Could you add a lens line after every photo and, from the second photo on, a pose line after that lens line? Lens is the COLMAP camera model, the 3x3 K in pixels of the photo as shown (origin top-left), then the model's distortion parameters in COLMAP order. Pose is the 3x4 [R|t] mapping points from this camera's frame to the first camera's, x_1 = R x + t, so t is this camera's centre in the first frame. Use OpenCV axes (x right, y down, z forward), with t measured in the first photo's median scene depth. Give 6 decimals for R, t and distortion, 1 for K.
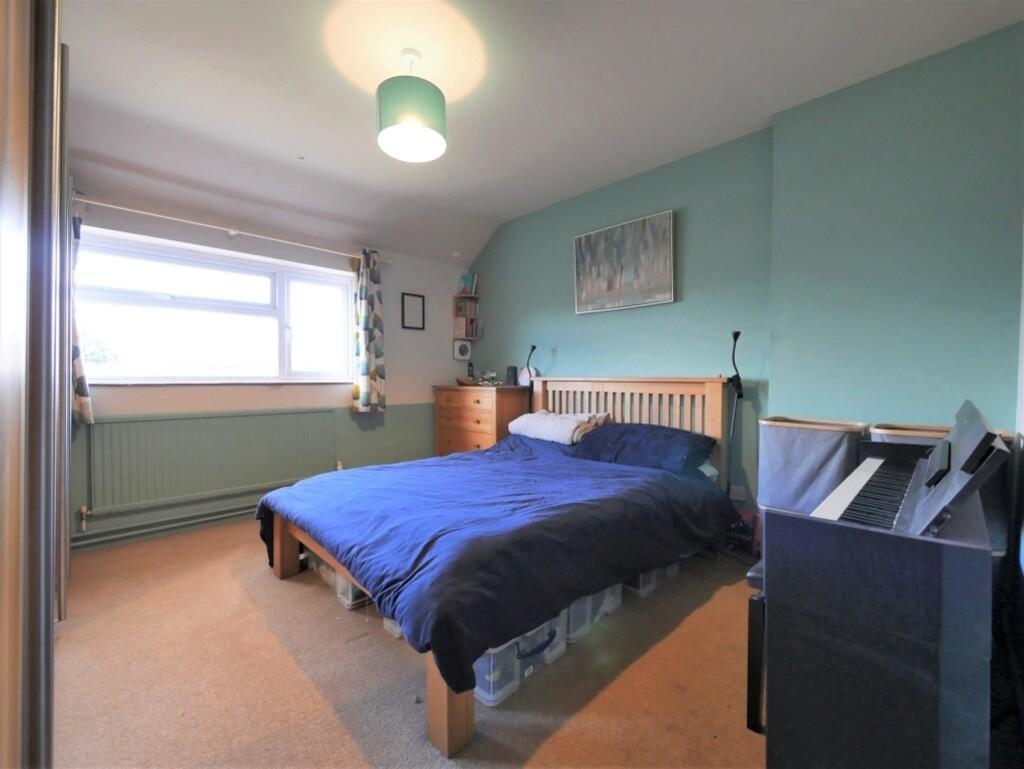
lens RADIAL K [[419.1, 0, 512.0], [0, 419.1, 384.5], [0, 0, 1]] dist [-0.001052, -0.000119]
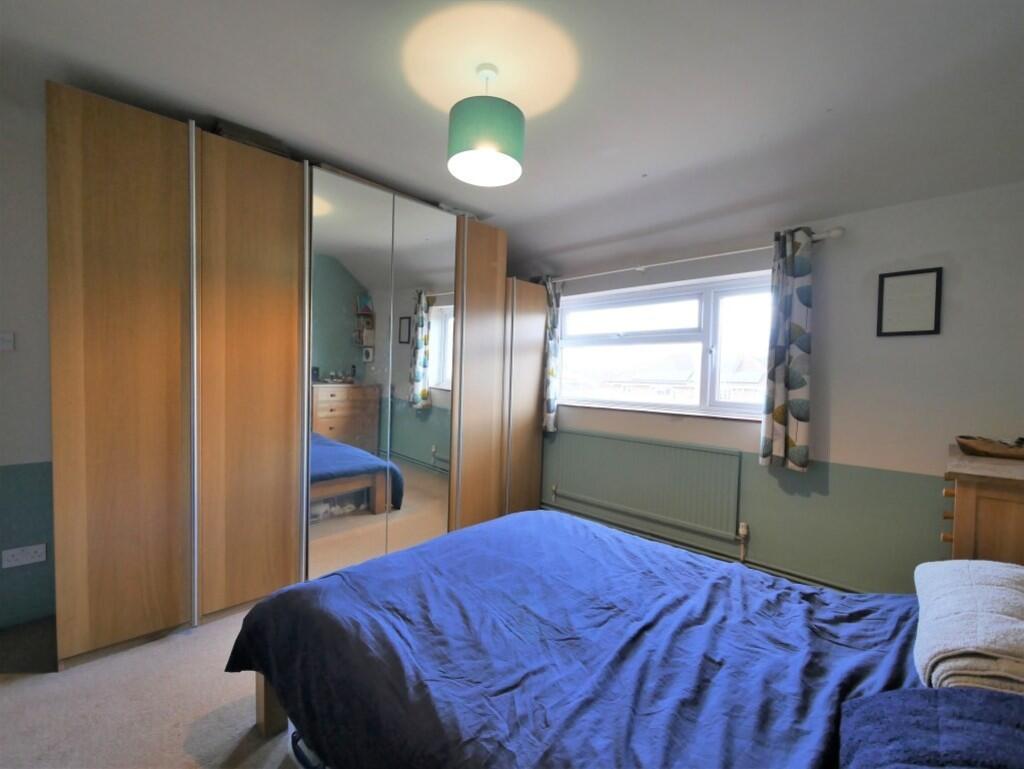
lens RADIAL K [[447.5, 0, 514.4], [0, 447.5, 388.5], [0, 0, 1]] dist [-0.003152, -0.000057]
pose [[0.017554, 0.035196, -0.999226, 0.397094], [-0.041864, 0.998530, 0.034436, -0.073211], [0.998969, 0.041227, 0.019002, 0.569378]]
